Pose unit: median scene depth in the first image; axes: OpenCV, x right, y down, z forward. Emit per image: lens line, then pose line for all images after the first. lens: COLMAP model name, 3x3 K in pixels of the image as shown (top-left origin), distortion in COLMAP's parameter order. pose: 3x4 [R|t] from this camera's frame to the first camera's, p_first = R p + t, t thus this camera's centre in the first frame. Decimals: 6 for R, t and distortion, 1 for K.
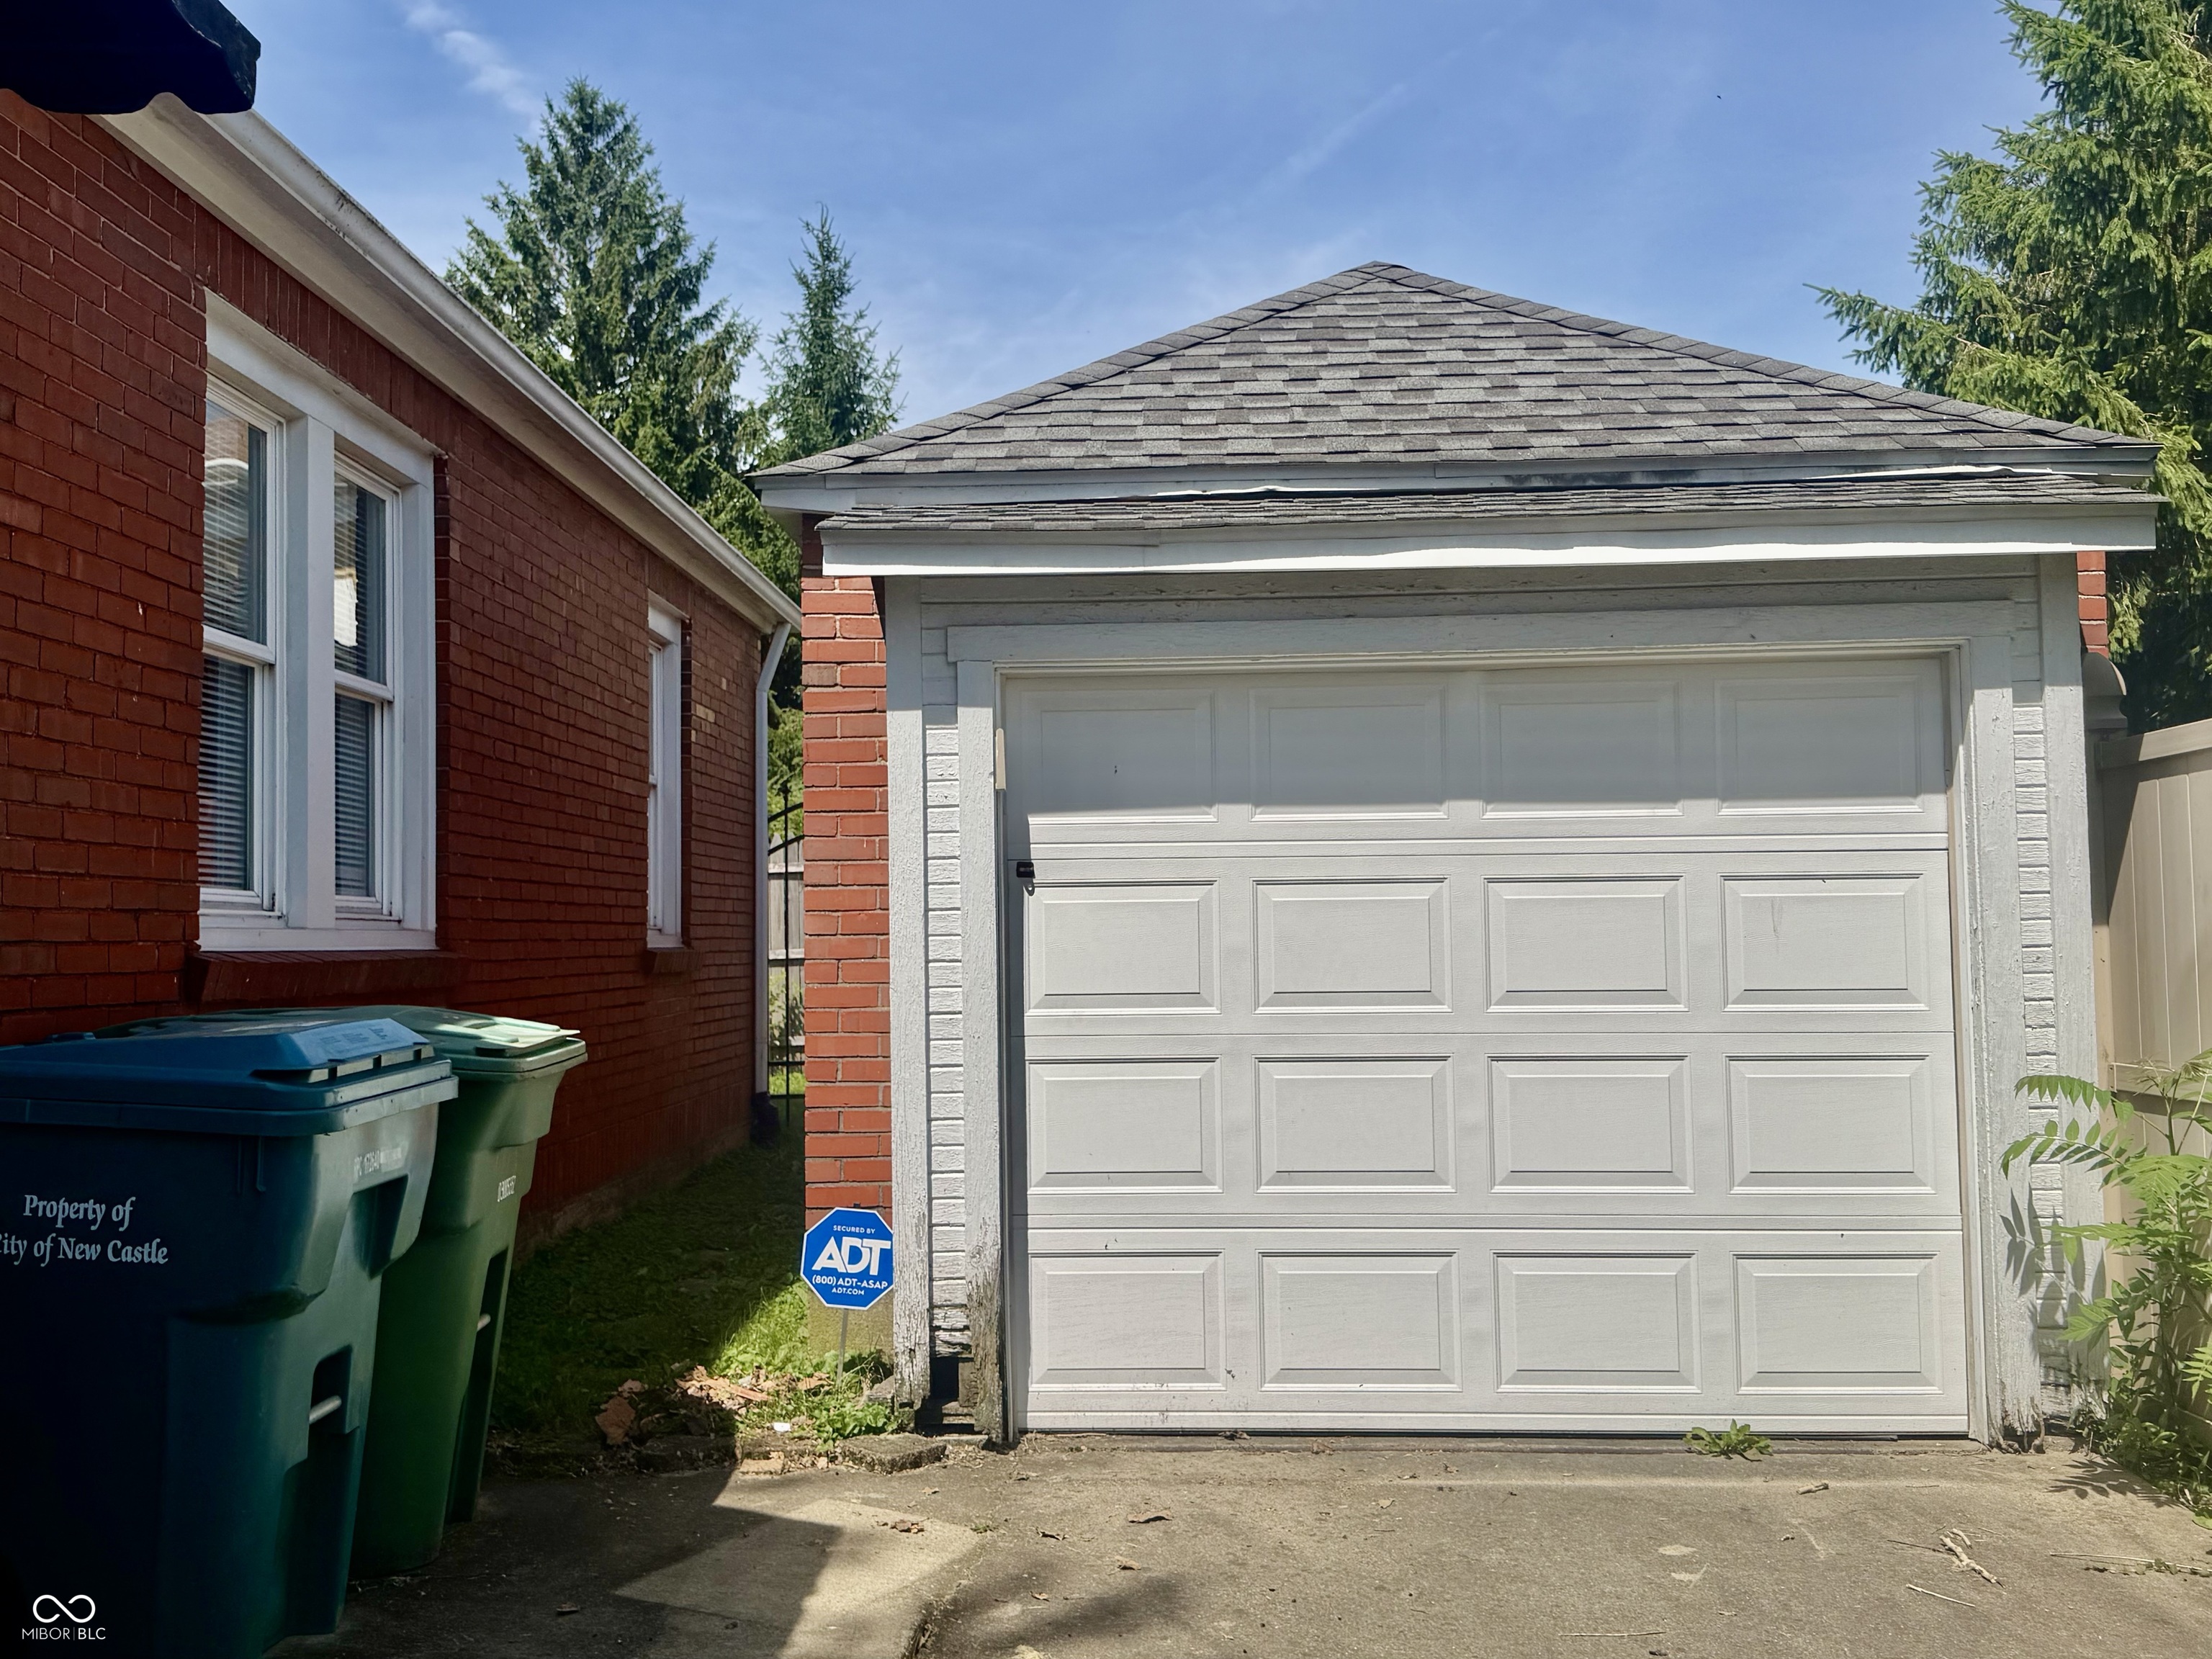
lens RADIAL K [[2102.8, 0, 1112.2], [0, 2102.8, 832.9], [0, 0, 1]] dist [0.029520, 0.000000]
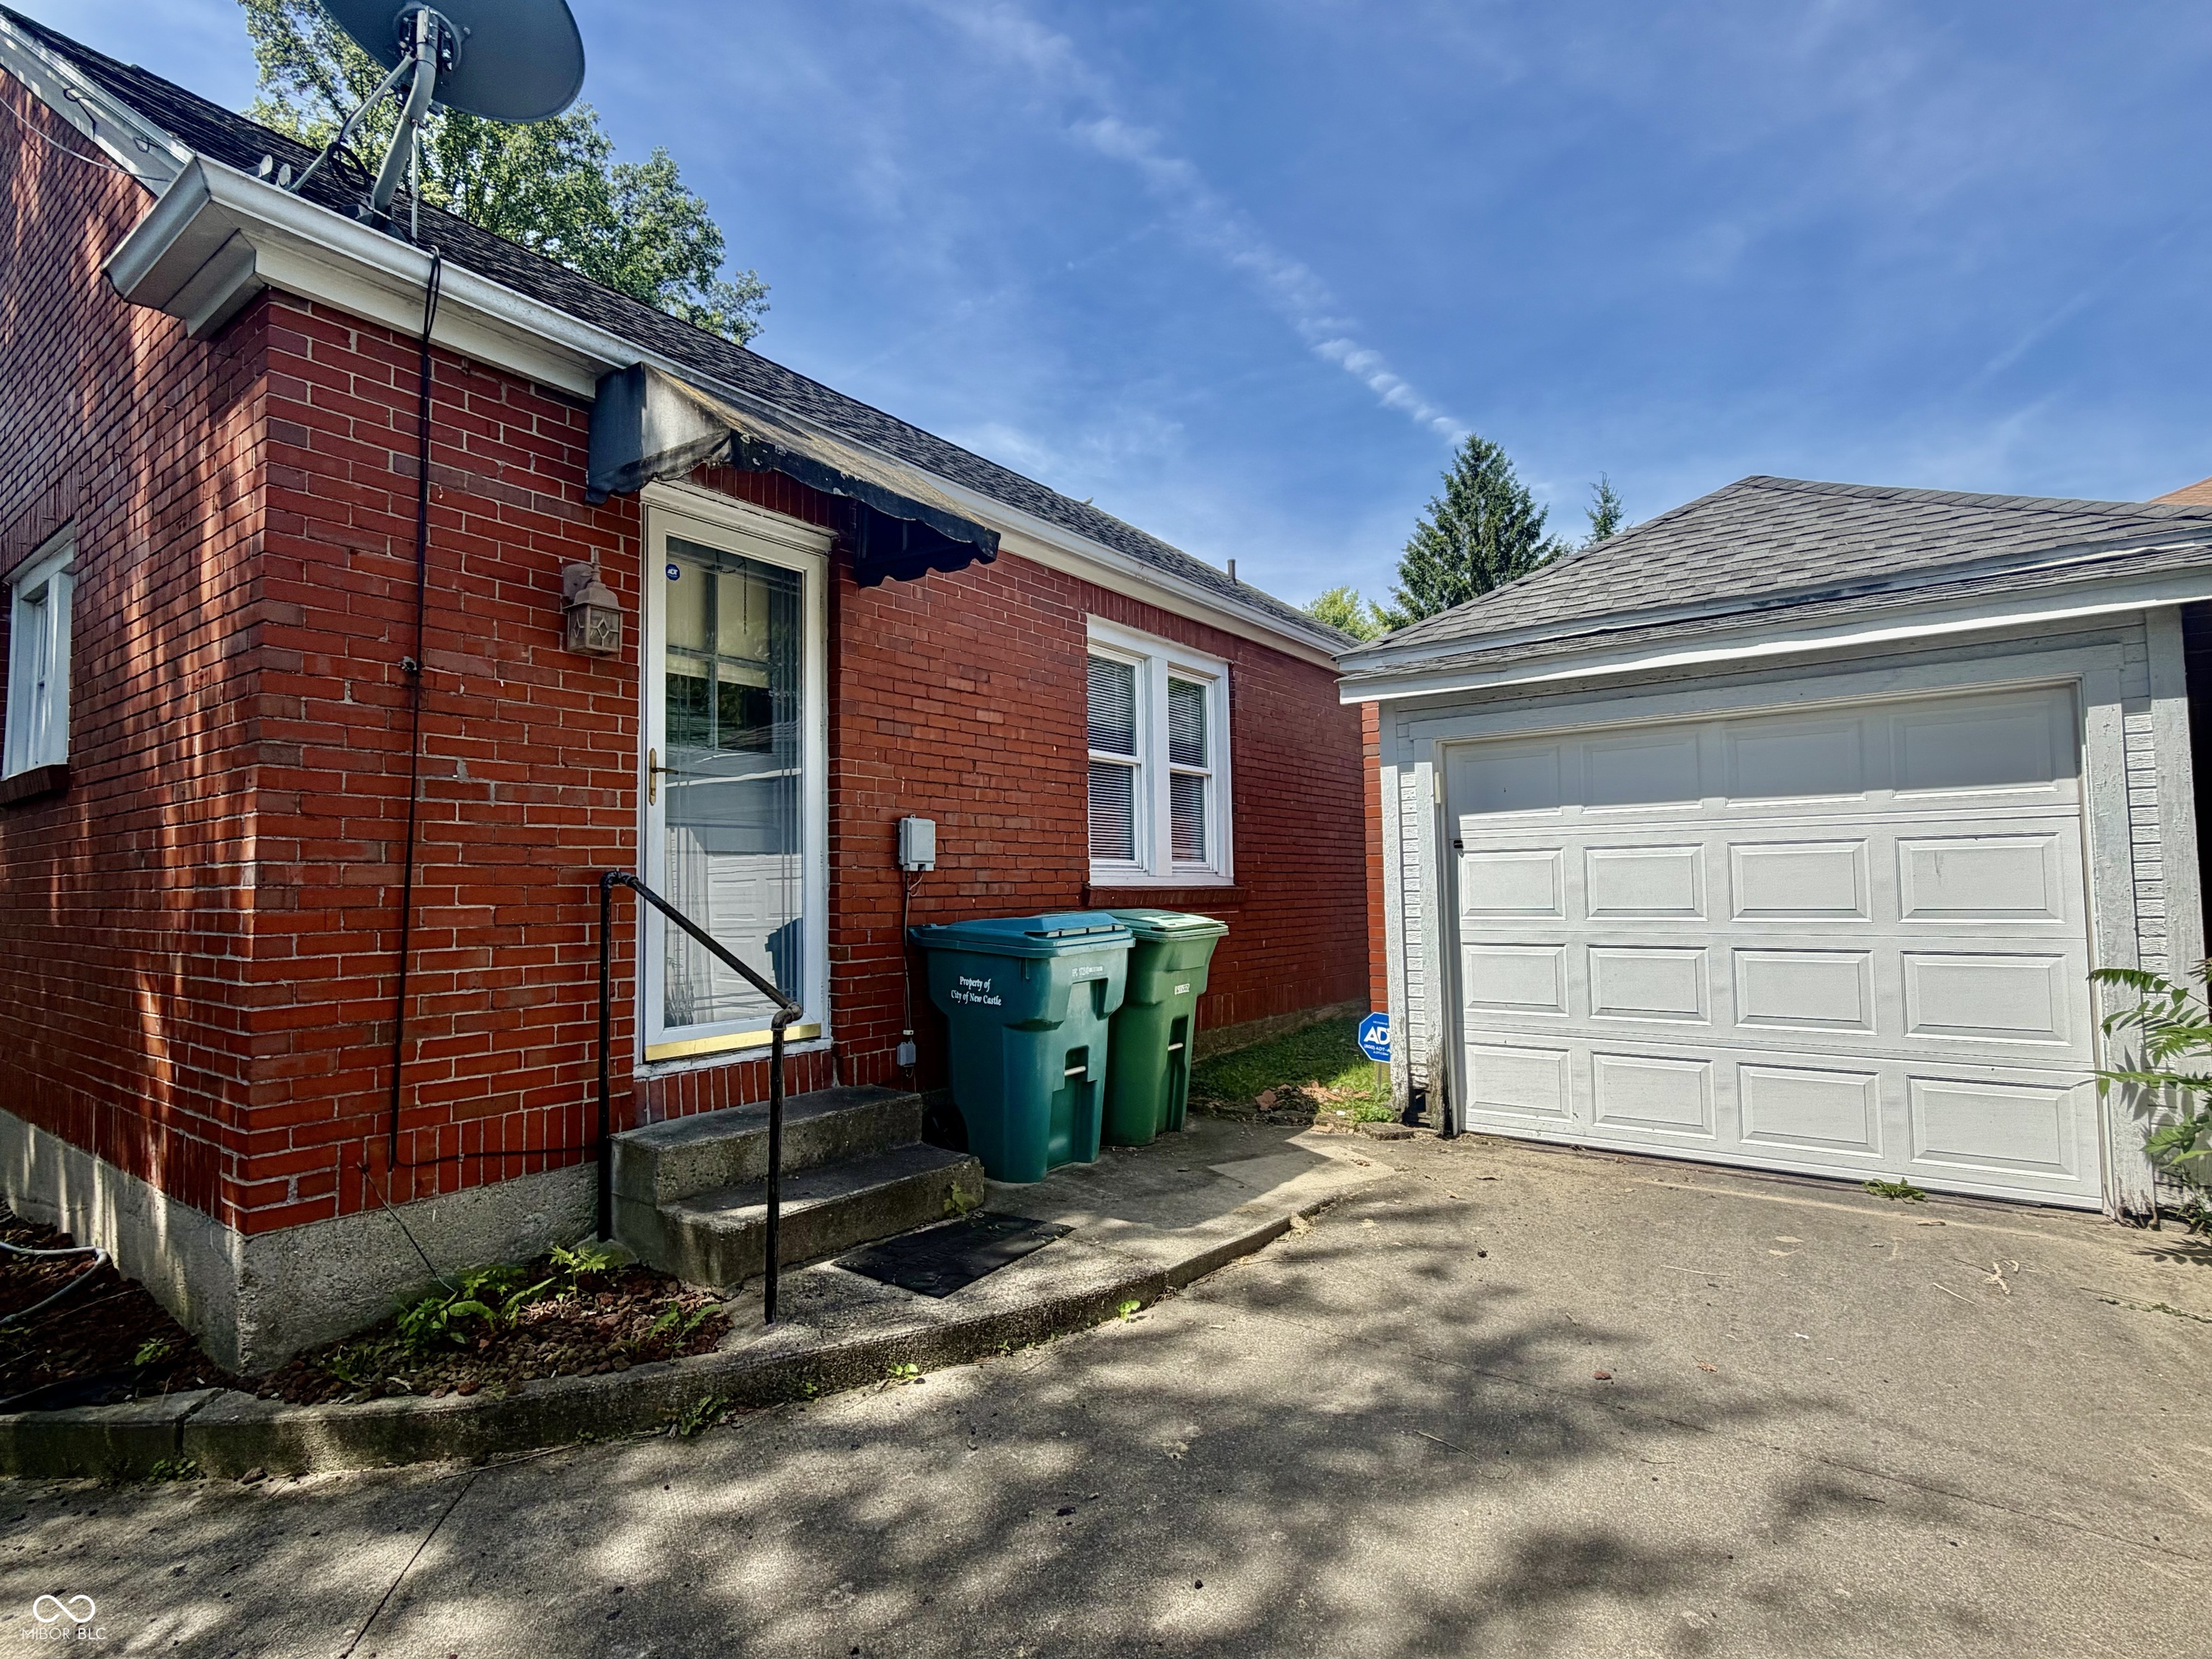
lens RADIAL K [[1083.7, 0, 1102.4], [0, 1083.7, 832.3], [0, 0, 1]] dist [-0.029026, 0.002549]
pose [[0.809304, -0.029317, -0.586658, 0.279275], [0.032579, 0.999457, -0.005002, 0.001127], [0.586486, -0.015064, 0.809819, -0.000113]]
